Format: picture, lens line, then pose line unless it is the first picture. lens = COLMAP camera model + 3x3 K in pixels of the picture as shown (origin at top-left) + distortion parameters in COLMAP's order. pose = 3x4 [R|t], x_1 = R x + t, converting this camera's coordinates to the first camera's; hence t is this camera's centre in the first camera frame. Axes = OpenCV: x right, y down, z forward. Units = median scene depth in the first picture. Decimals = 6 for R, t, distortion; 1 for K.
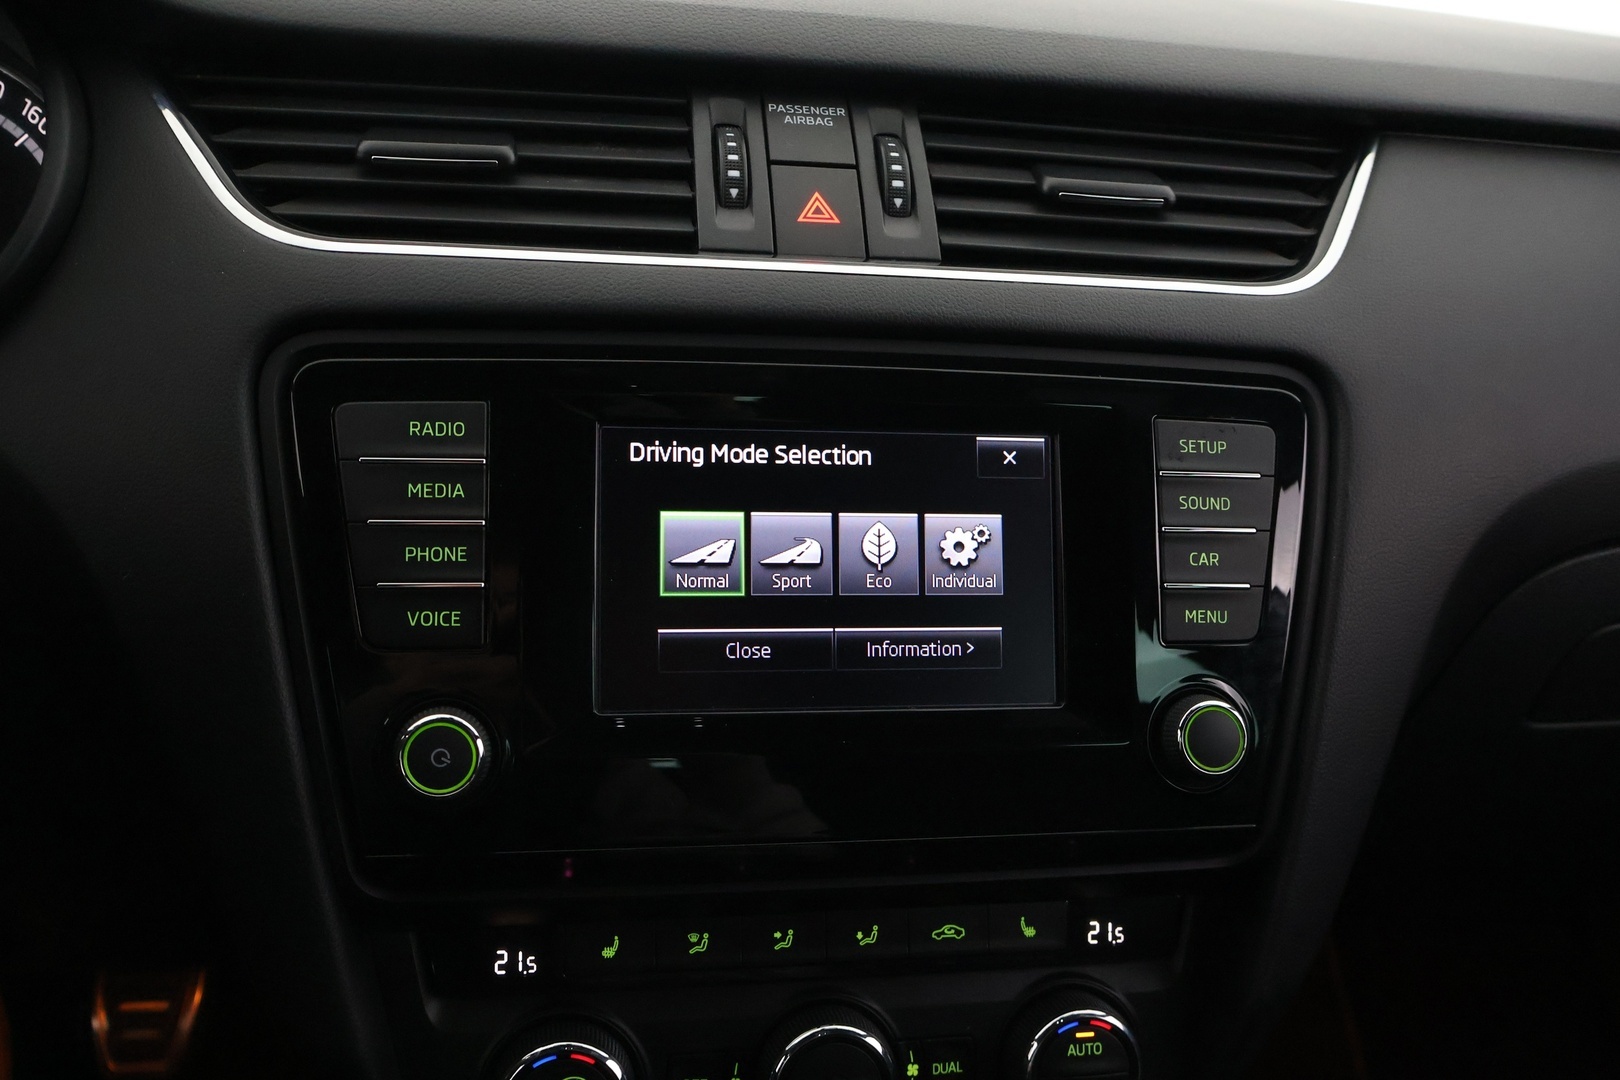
lens RADIAL K [[1323.5, 0, 809.4], [0, 1323.5, 545.4], [0, 0, 1]] dist [-0.005595, -0.012611]
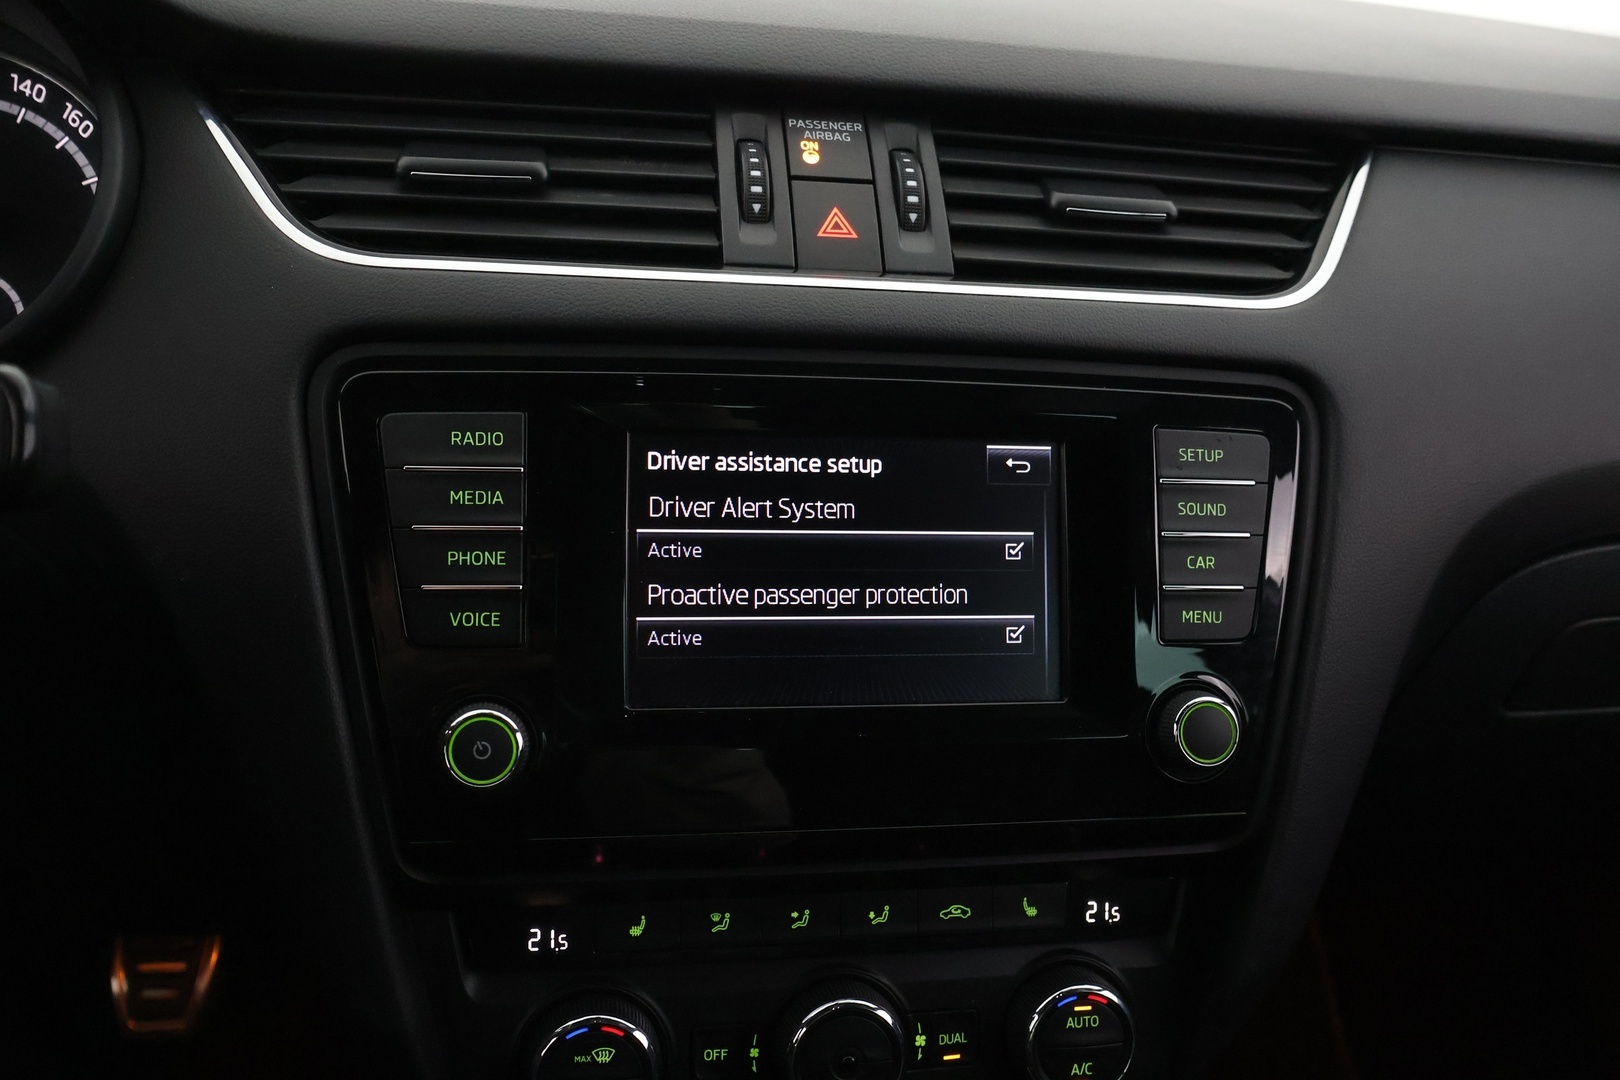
lens RADIAL K [[1323.5, 0, 810.0], [0, 1323.5, 529.6], [0, 0, 1]] dist [-0.005595, -0.012611]
pose [[0.999909, 0.006840, 0.011662, -0.025799], [-0.007123, 0.999678, 0.024340, -0.038899], [-0.011491, -0.024421, 0.999636, -0.050813]]
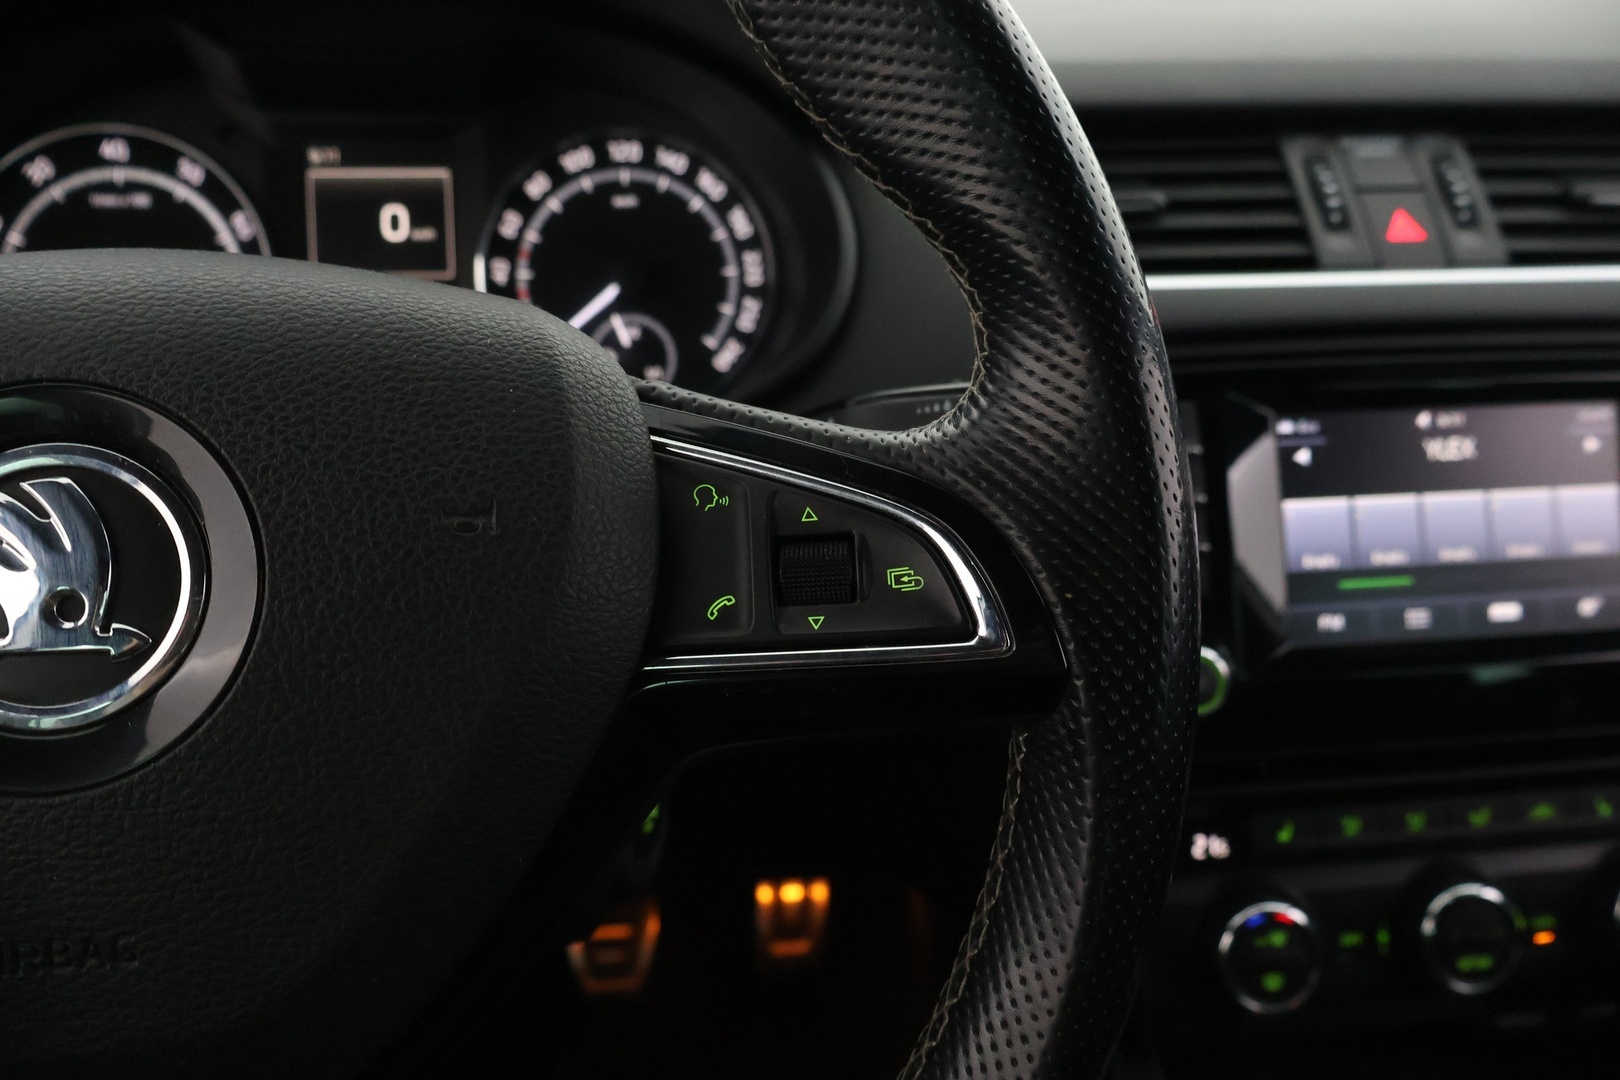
lens RADIAL K [[1323.5, 0, 802.7], [0, 1323.5, 537.3], [0, 0, 1]] dist [-0.005595, -0.012611]
pose [[0.997075, -0.050138, -0.057689, -0.499198], [0.051692, 0.998331, 0.025765, -0.029450], [0.056301, -0.028671, 0.998002, -0.256142]]
